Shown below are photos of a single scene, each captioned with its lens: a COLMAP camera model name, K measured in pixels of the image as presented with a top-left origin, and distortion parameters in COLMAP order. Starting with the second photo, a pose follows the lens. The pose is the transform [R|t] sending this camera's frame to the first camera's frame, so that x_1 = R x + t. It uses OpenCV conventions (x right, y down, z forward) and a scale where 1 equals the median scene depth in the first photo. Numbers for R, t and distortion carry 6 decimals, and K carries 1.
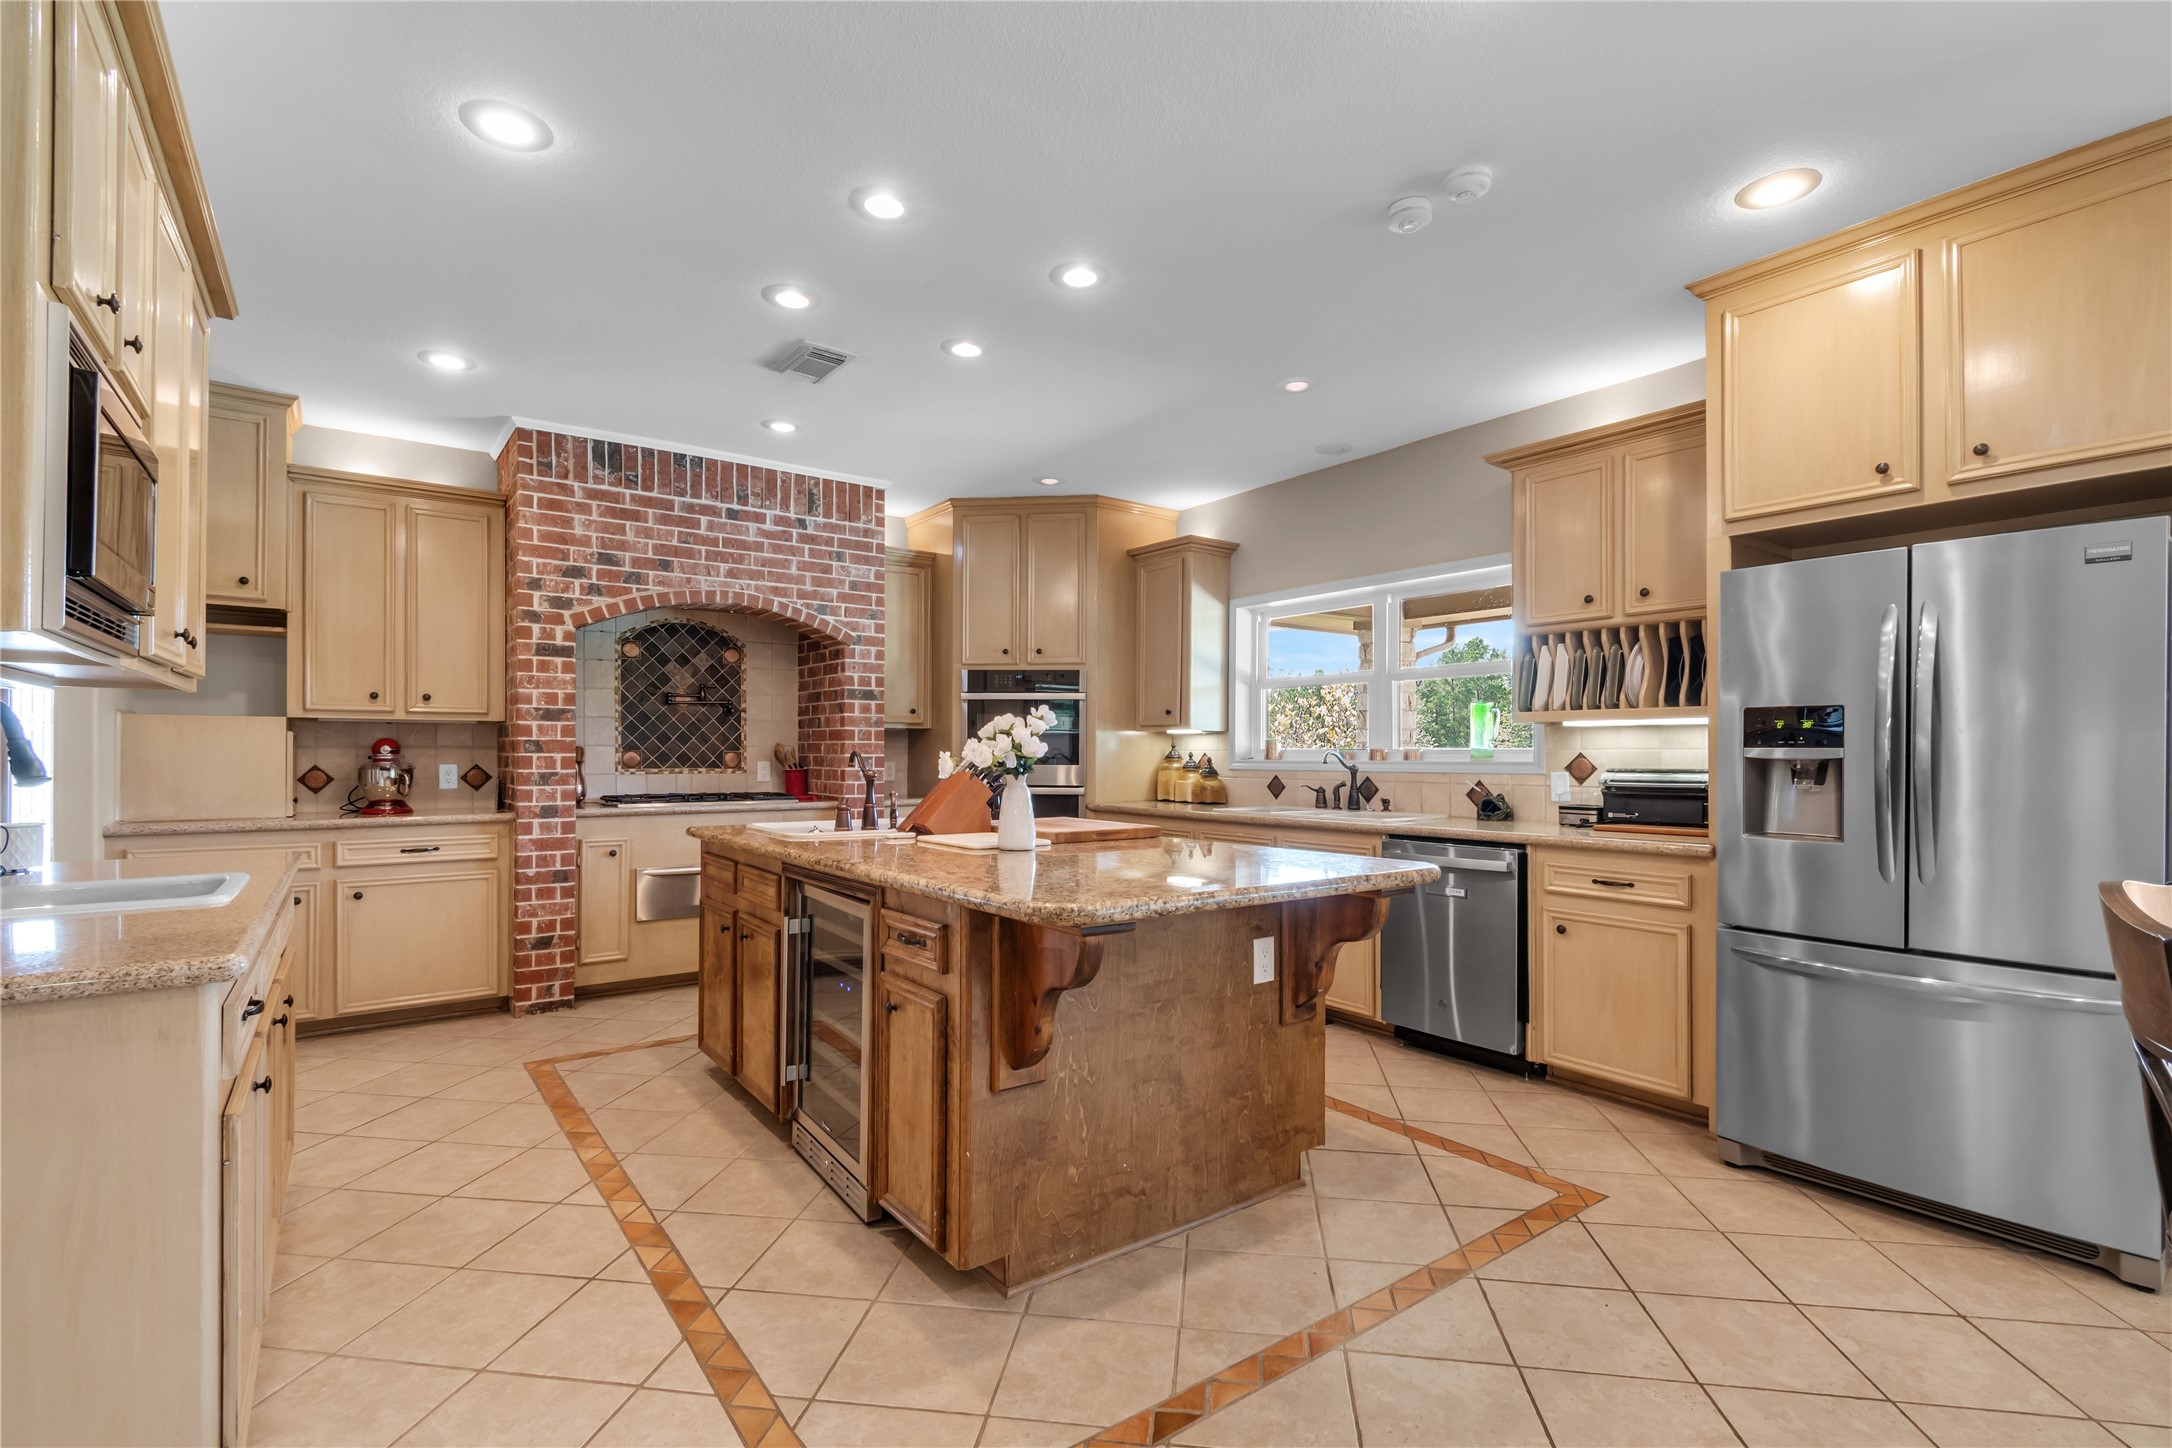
lens RADIAL K [[985.0, 0, 1094.2], [0, 985.0, 748.0], [0, 0, 1]] dist [0.002309, 0.000078]
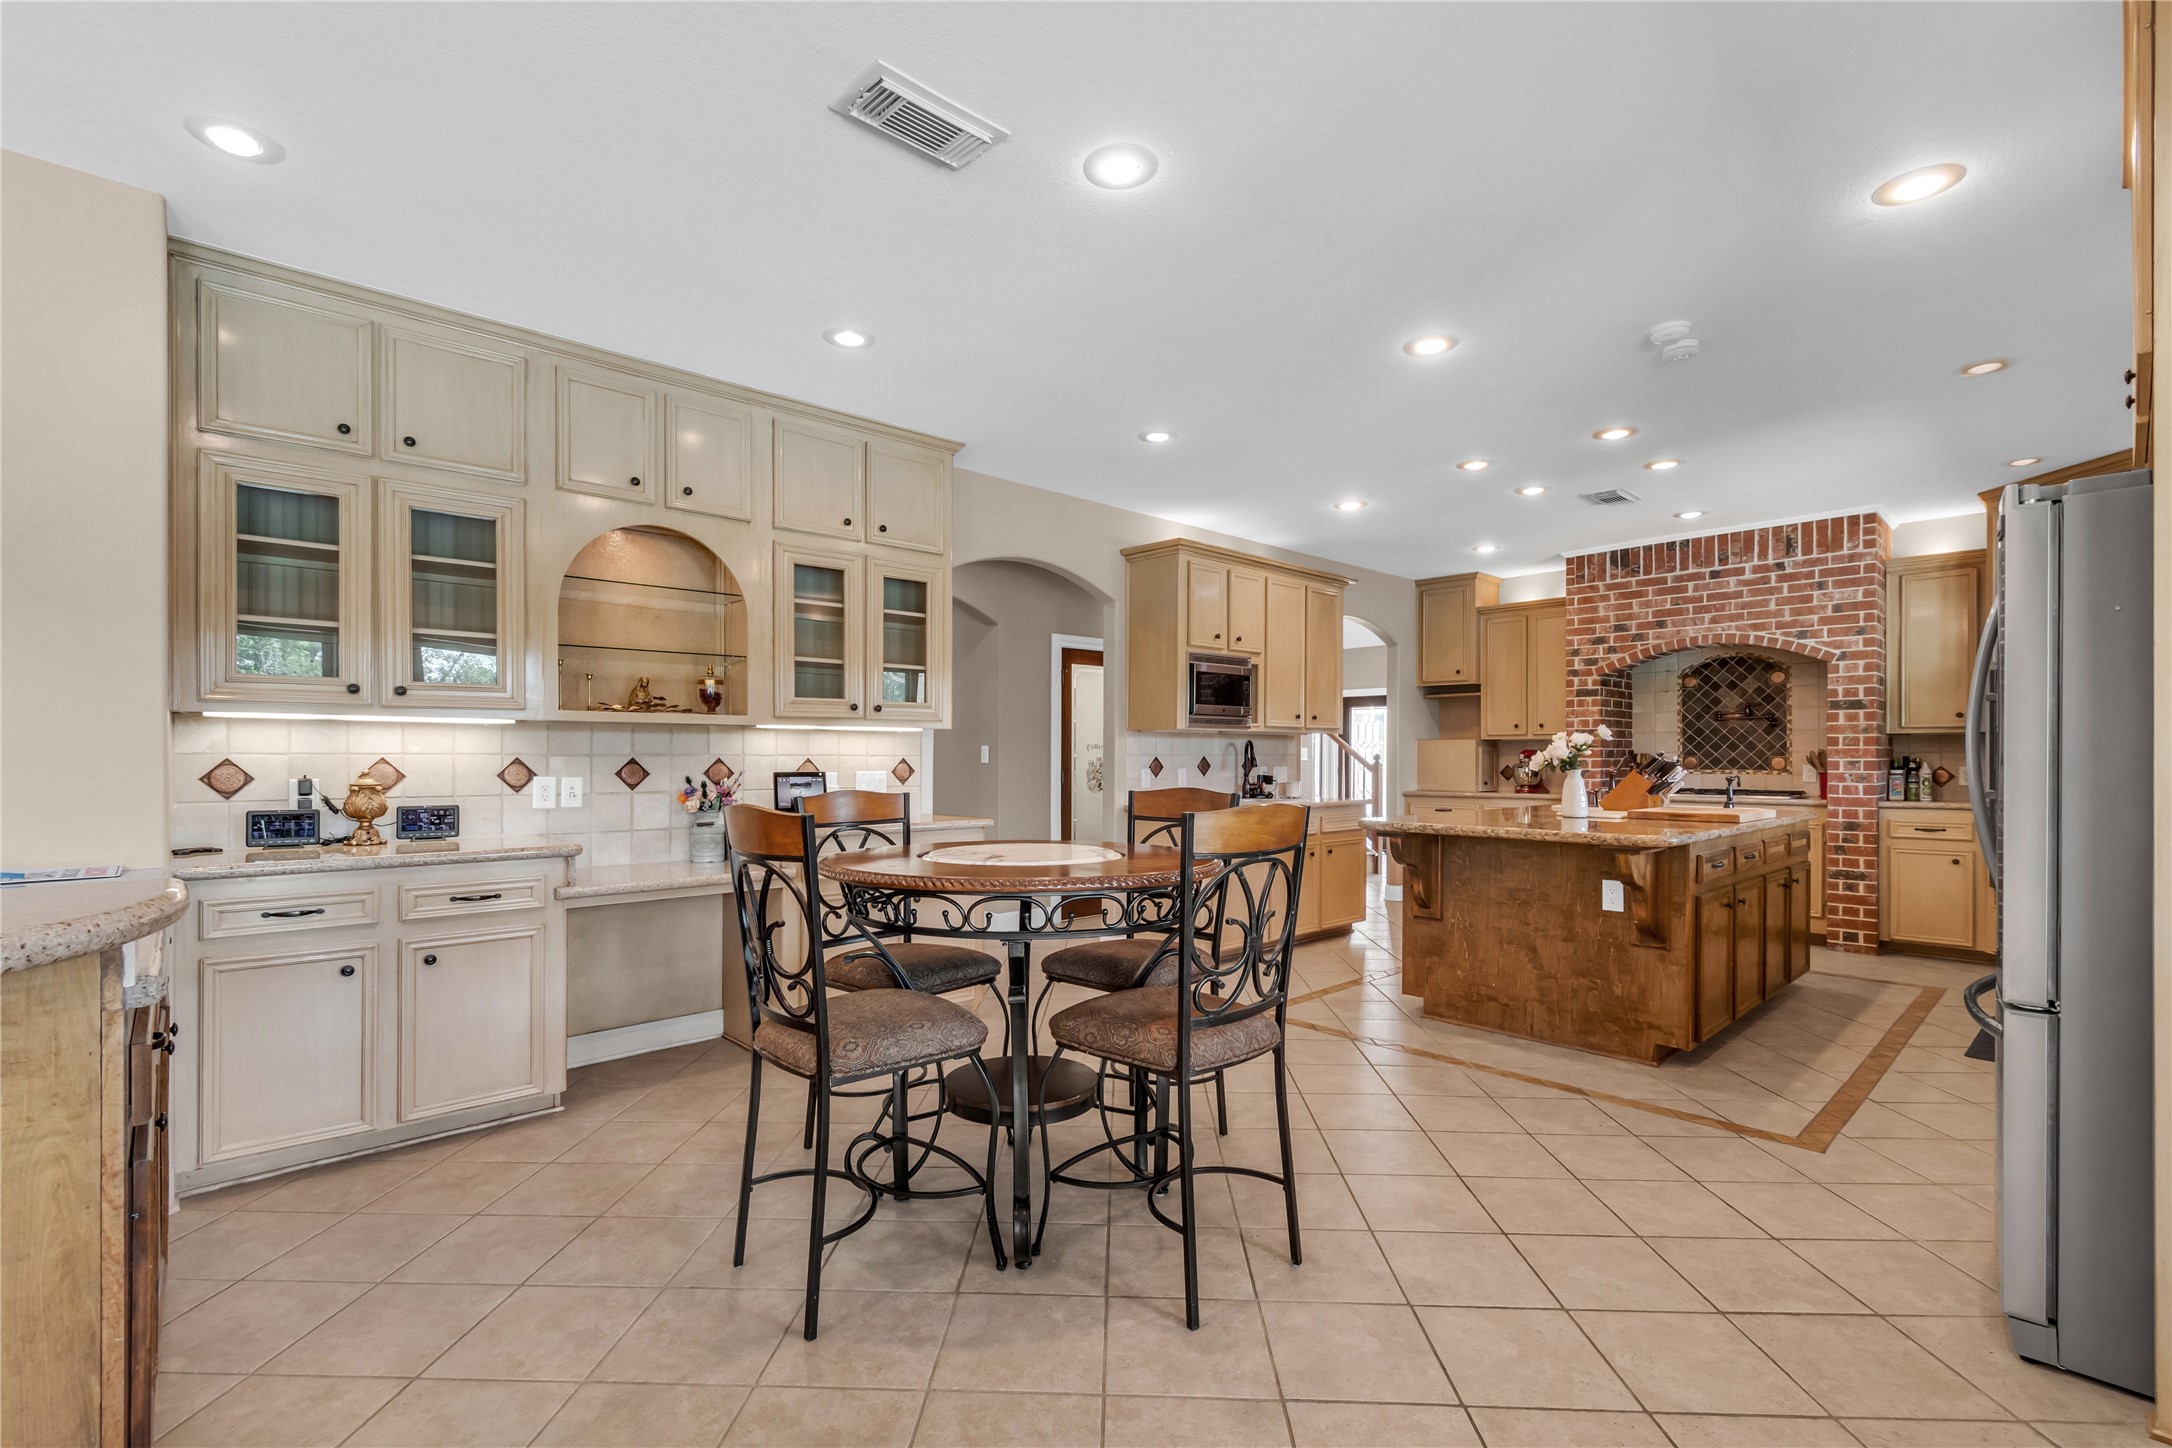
lens RADIAL K [[973.3, 0, 1083.2], [0, 973.3, 754.1], [0, 0, 1]] dist [-0.000289, 0.000046]
pose [[0.103612, -0.006917, -0.994594, 0.898015], [0.004363, 0.999969, -0.006500, 0.005588], [0.994608, -0.003666, 0.103639, 0.036532]]
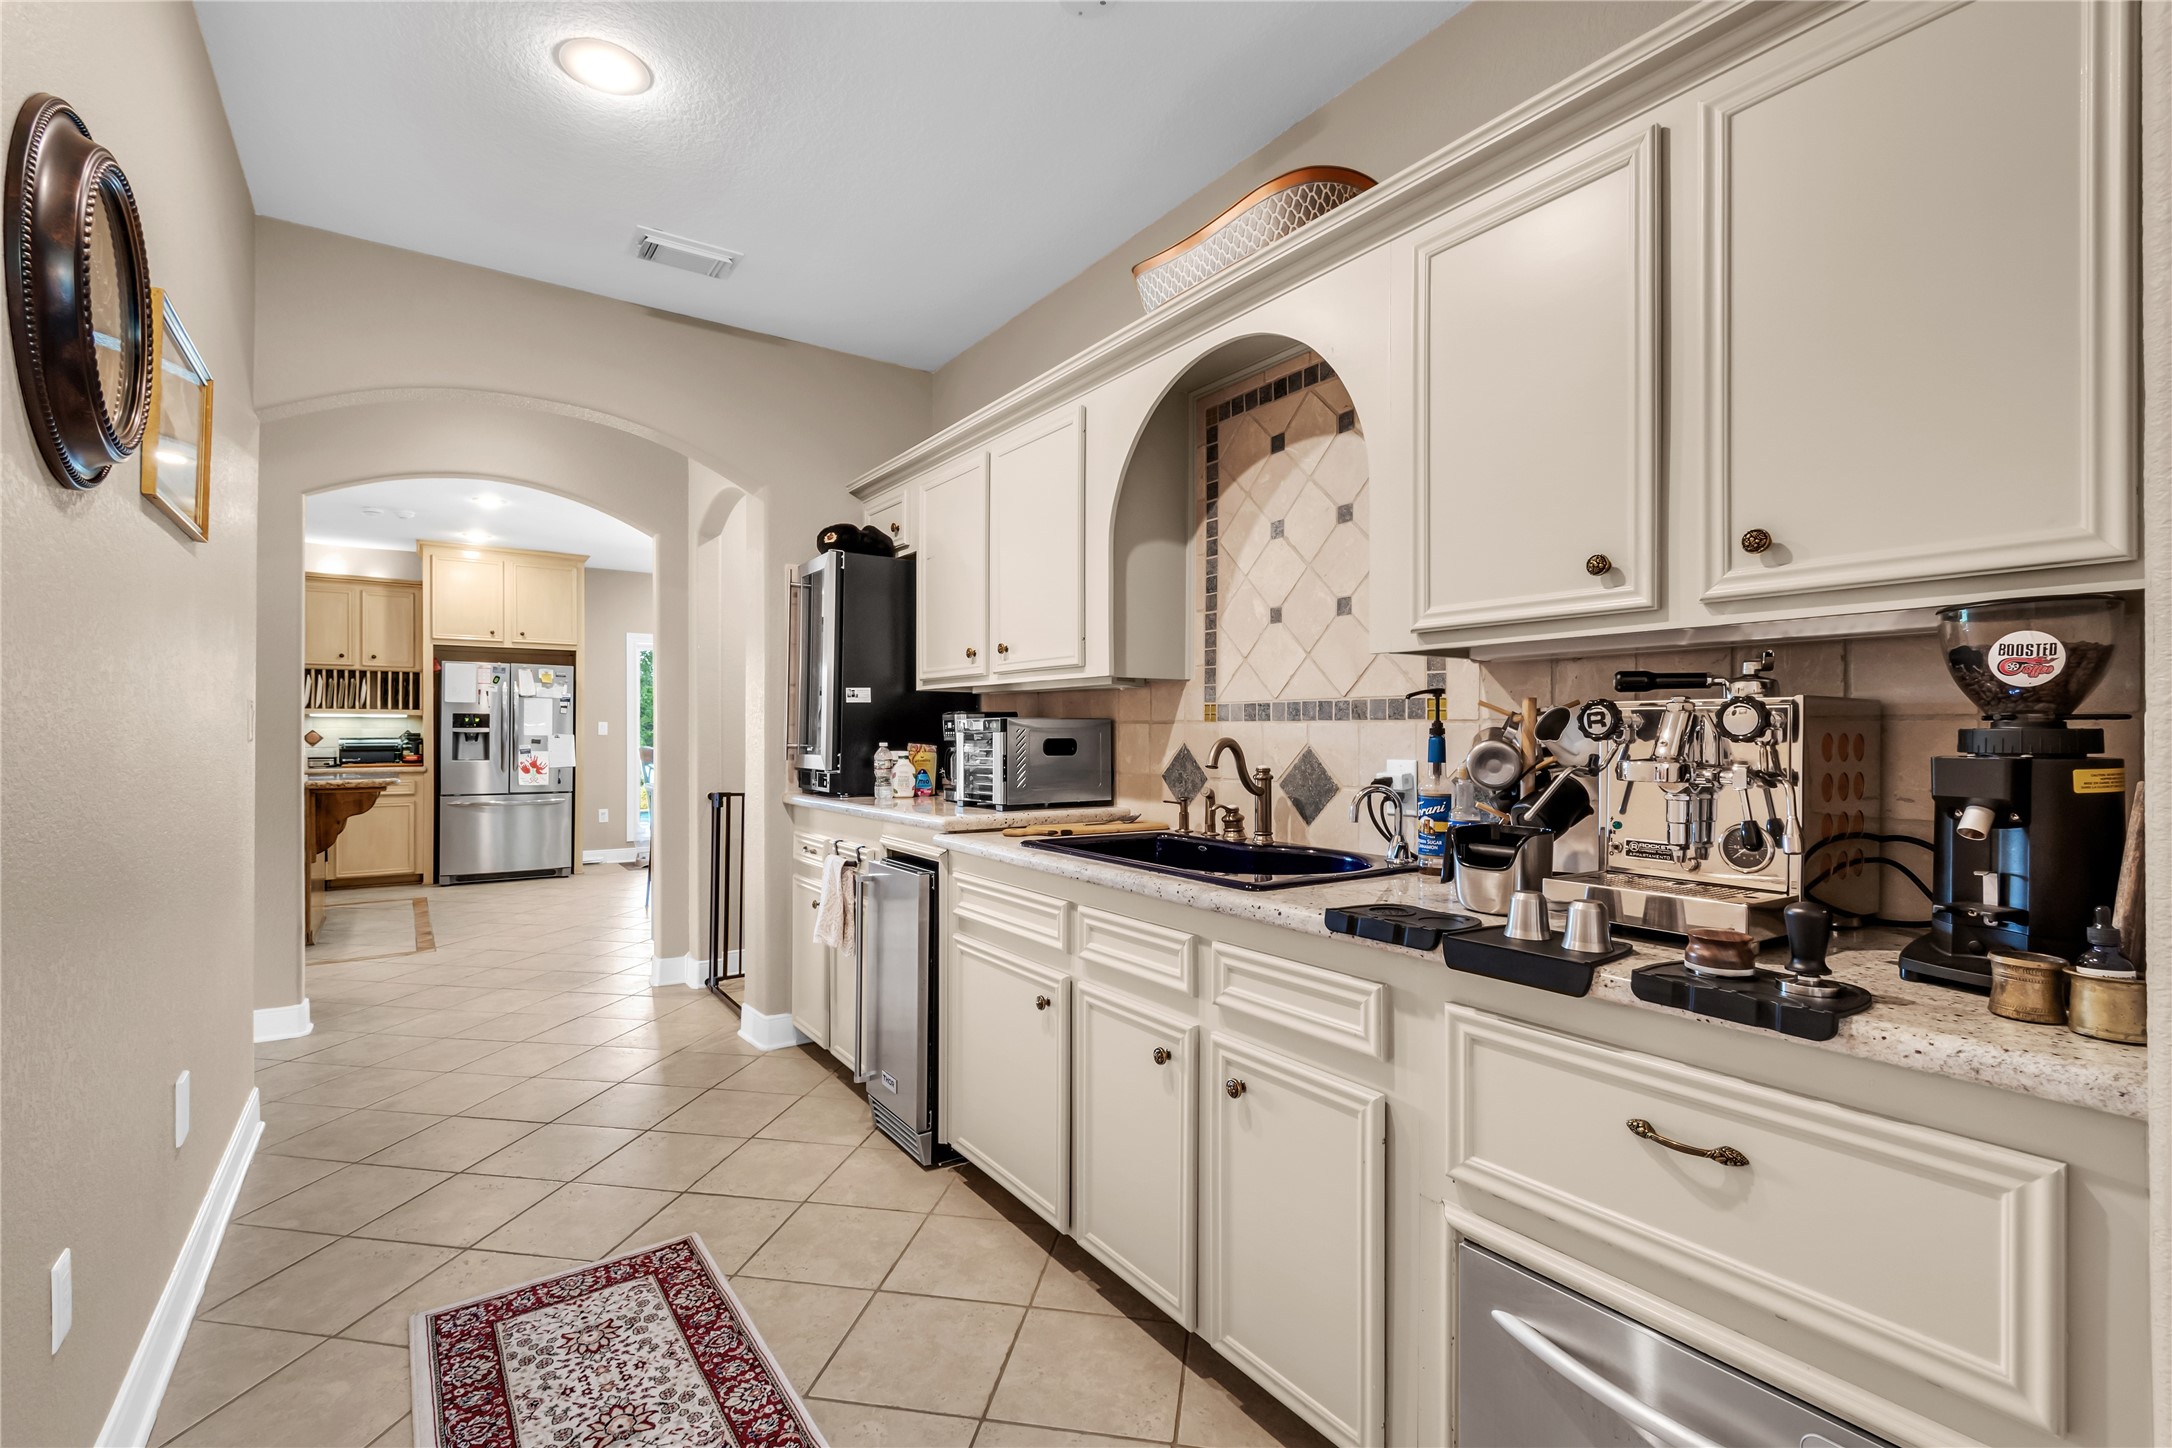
lens RADIAL K [[962.6, 0, 1087.1], [0, 962.6, 722.5], [0, 0, 1]] dist [0.000524, -0.000029]
pose [[0.031754, 0.000420, 0.999496, -1.192616], [-0.003132, 0.999995, -0.000320, -0.012679], [-0.999491, -0.003120, 0.031755, -0.508865]]
